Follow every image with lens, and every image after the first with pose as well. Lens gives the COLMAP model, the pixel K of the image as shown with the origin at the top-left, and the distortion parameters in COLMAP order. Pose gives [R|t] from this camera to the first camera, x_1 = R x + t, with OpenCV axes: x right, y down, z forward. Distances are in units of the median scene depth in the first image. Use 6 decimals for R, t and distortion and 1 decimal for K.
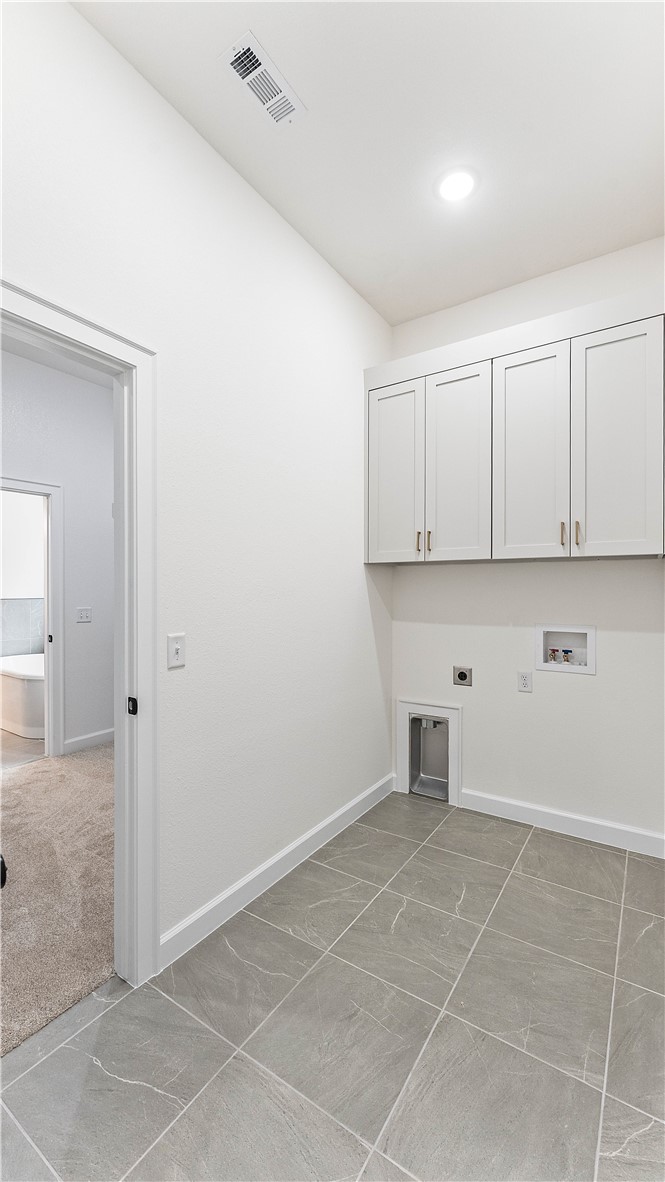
lens RADIAL K [[477.7, 0, 336.1], [0, 477.7, 590.5], [0, 0, 1]] dist [-0.003755, 0.000473]
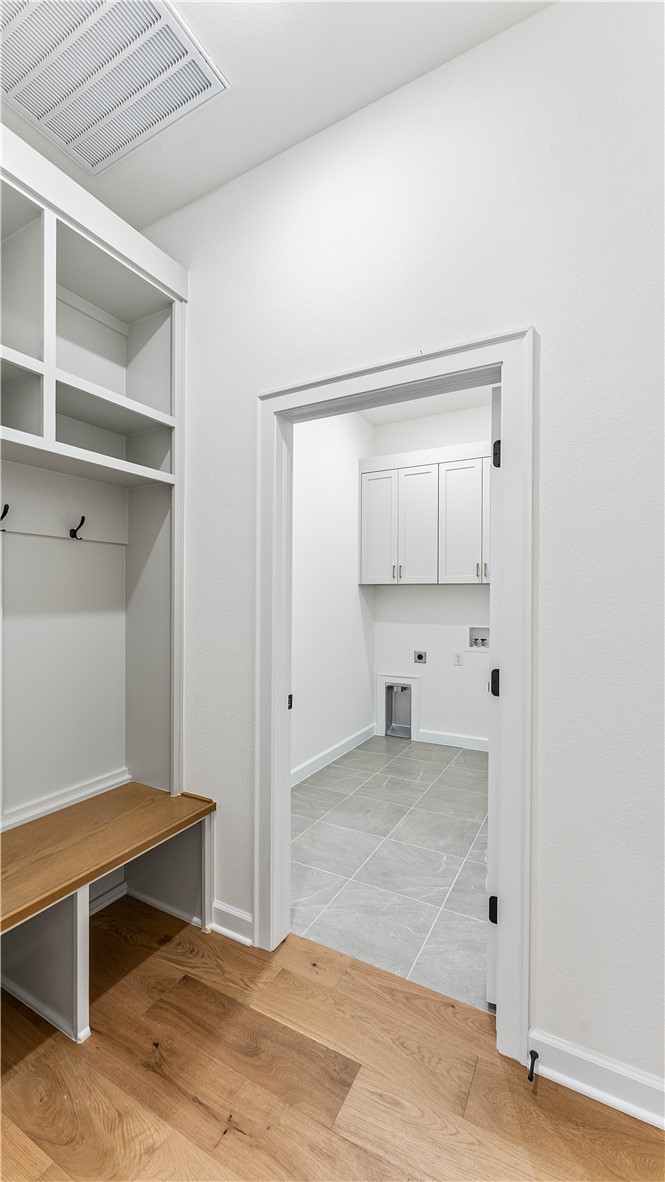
lens RADIAL K [[477.7, 0, 329.7], [0, 477.7, 595.3], [0, 0, 1]] dist [-0.003755, 0.000473]
pose [[0.996937, 0.003717, 0.078115, -0.157447], [-0.003314, 0.999980, -0.005298, -0.013050], [-0.078133, 0.005023, 0.996930, -0.550031]]
